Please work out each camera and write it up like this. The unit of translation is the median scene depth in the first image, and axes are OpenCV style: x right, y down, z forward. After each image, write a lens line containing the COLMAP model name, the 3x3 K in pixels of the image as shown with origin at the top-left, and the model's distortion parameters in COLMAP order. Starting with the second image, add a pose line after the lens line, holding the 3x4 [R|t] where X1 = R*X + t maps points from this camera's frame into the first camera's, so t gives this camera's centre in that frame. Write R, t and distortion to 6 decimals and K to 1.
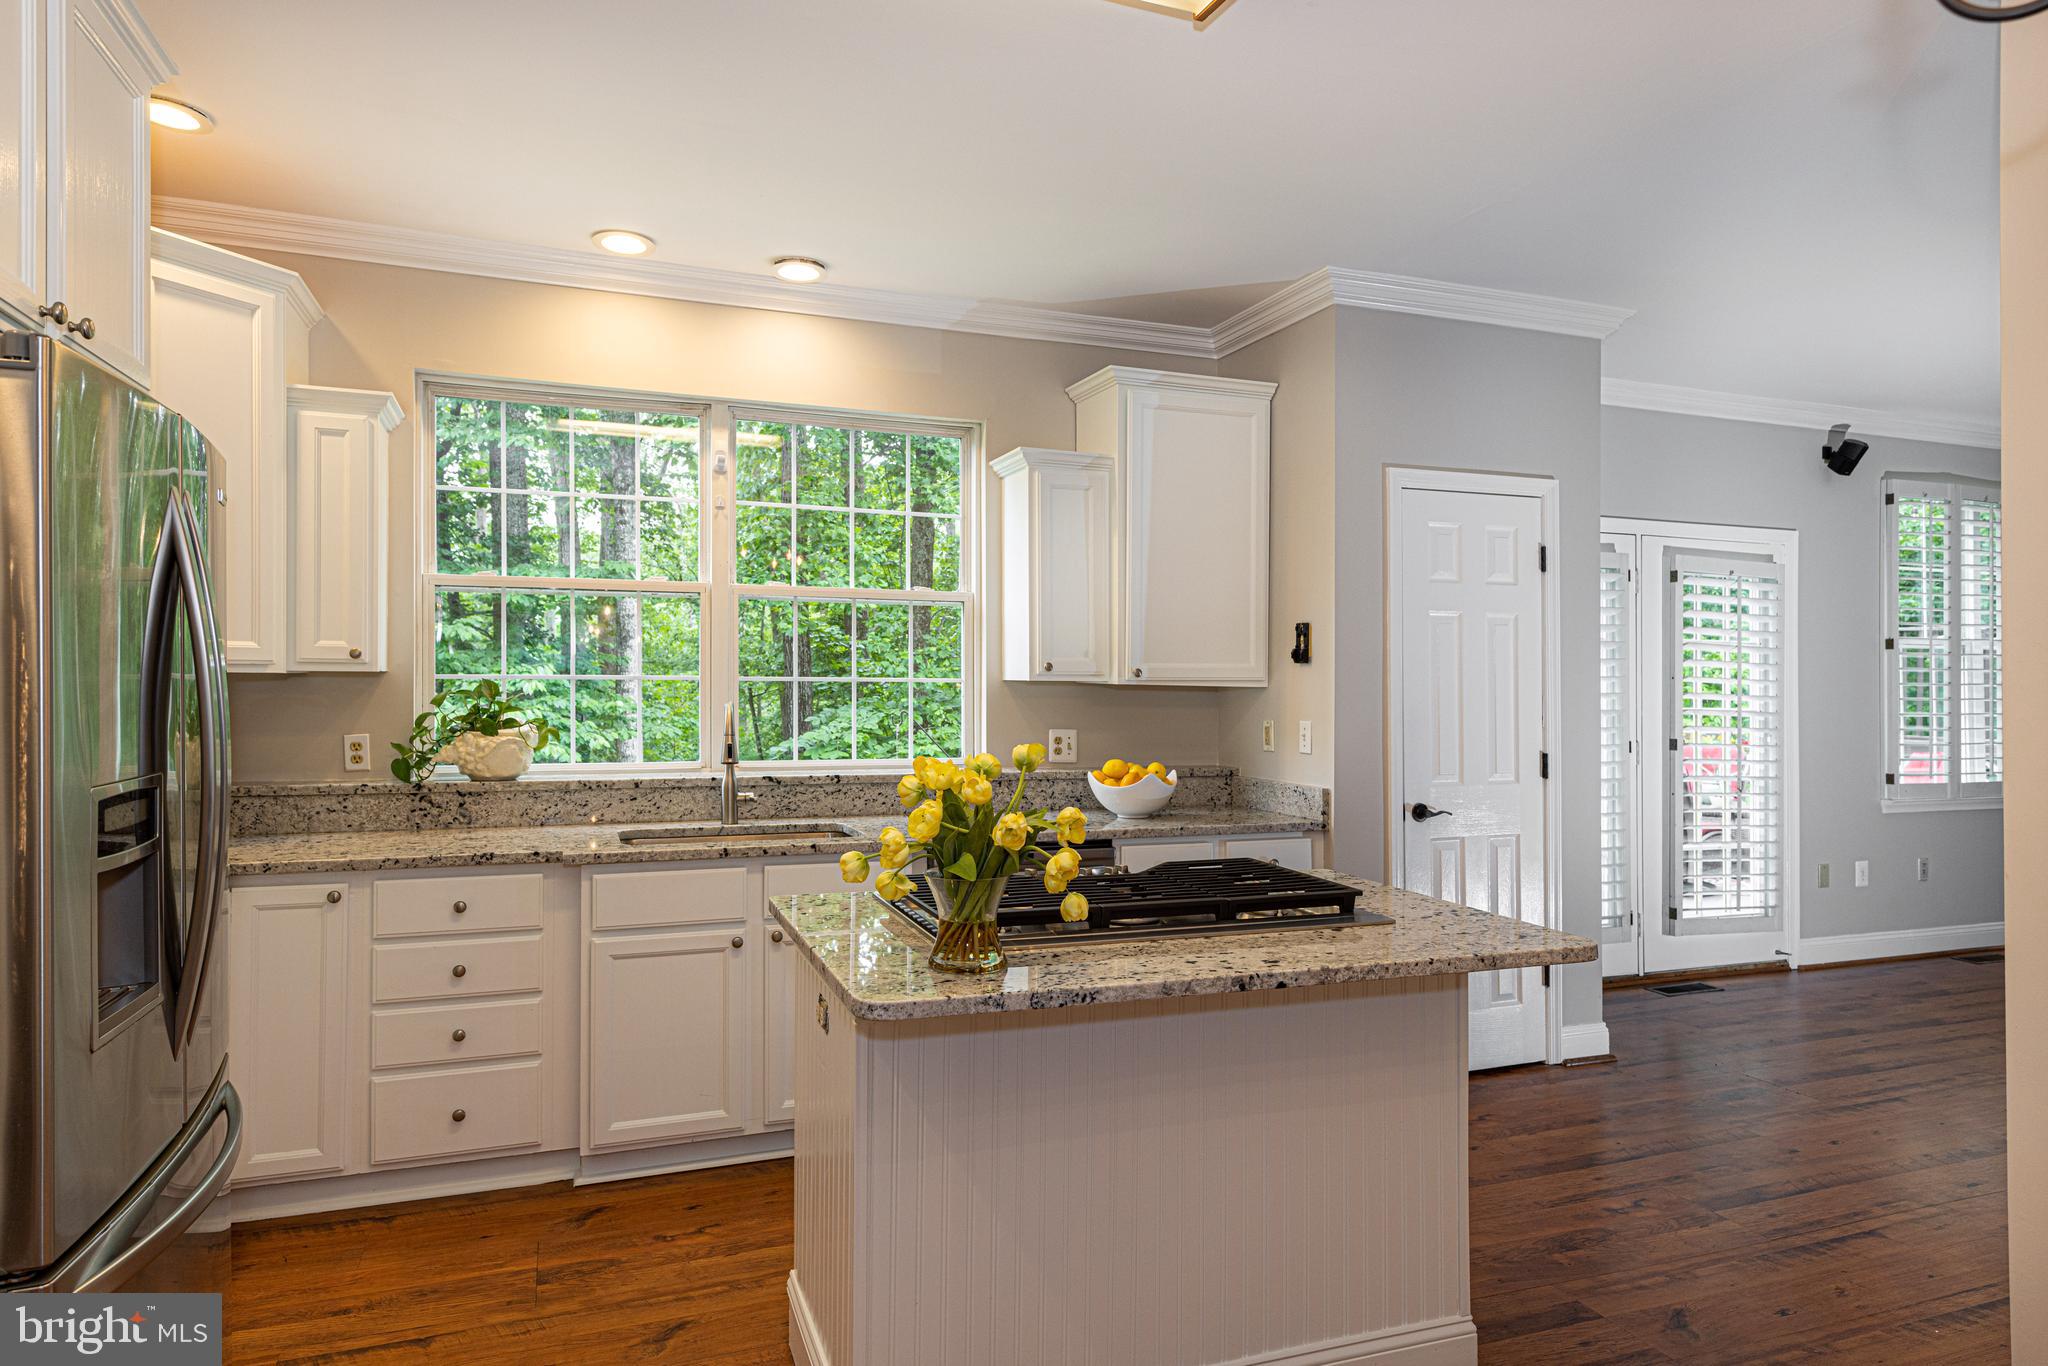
lens RADIAL K [[1261.7, 0, 1065.7], [0, 1261.7, 676.5], [0, 0, 1]] dist [-0.004902, -0.001831]
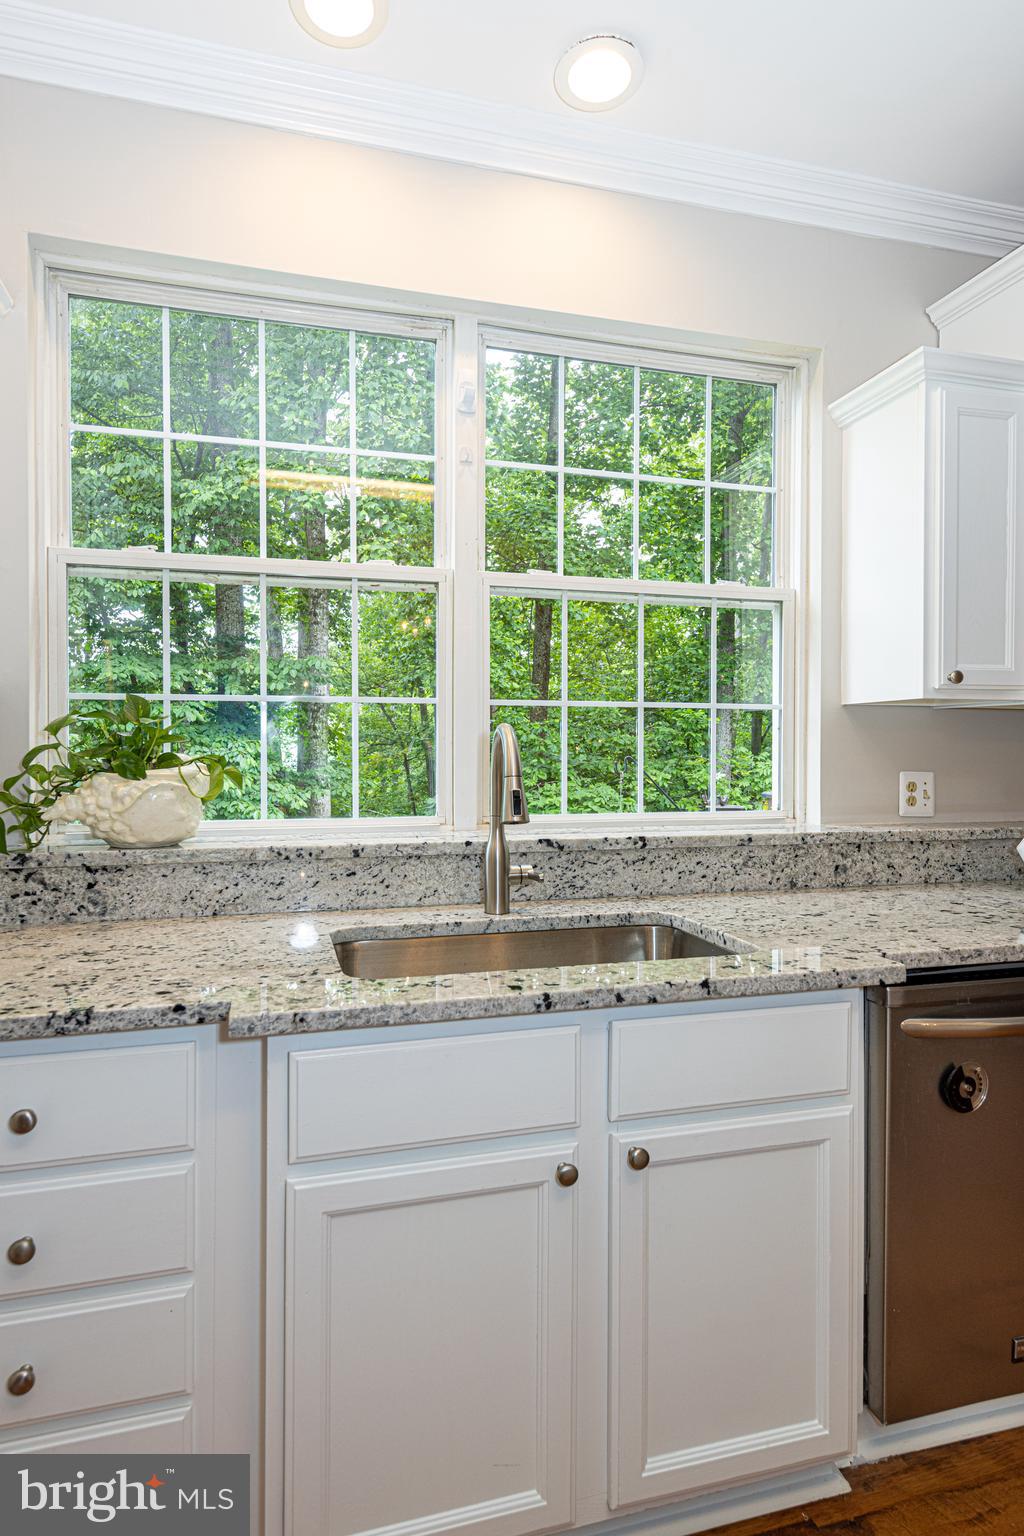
lens RADIAL K [[873.4, 0, 584.4], [0, 873.4, 739.5], [0, 0, 1]] dist [0.005515, 0.000597]
pose [[0.999336, -0.003421, -0.036285, -0.202416], [0.003068, 0.999947, -0.009786, 0.030790], [0.036316, 0.009668, 0.999294, 0.540846]]
